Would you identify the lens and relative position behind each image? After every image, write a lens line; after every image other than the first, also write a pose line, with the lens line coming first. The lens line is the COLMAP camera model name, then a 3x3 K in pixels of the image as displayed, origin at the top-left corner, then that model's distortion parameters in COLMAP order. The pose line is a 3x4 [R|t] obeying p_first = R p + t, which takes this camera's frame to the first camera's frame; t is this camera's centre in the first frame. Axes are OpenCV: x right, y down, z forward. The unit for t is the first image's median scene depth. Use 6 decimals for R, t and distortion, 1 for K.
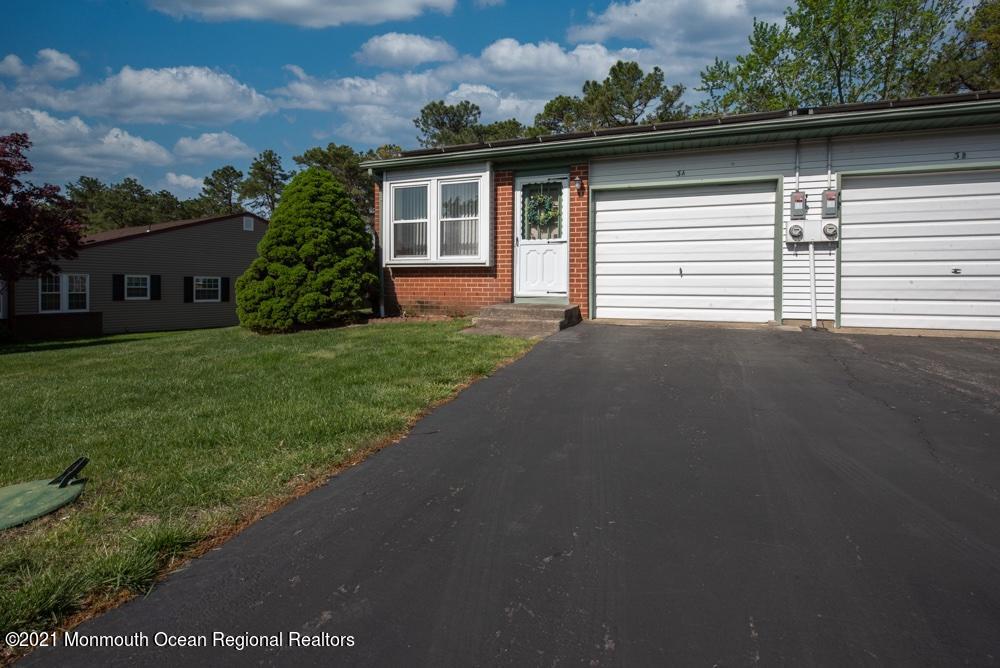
lens RADIAL K [[457.5, 0, 496.3], [0, 457.5, 292.1], [0, 0, 1]] dist [-0.019712, 0.000068]
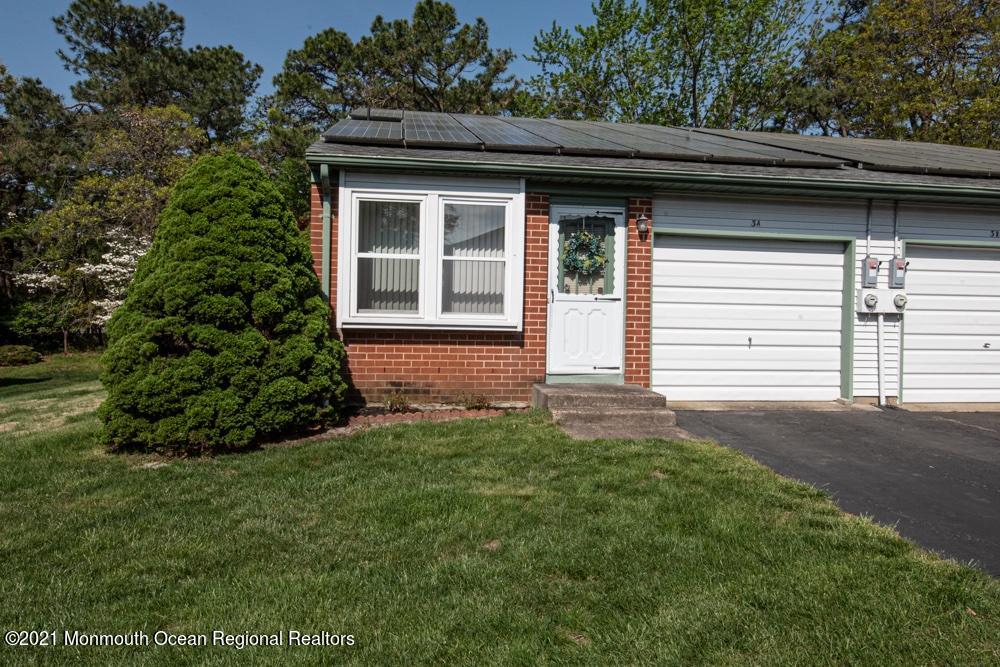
lens RADIAL K [[715.3, 0, 500.3], [0, 715.3, 332.1], [0, 0, 1]] dist [-0.017520, 0.007710]
pose [[0.883266, 0.004061, 0.468855, -0.558214], [-0.004960, 0.999987, 0.000683, -0.056932], [-0.468846, -0.002929, 0.883275, 0.067411]]
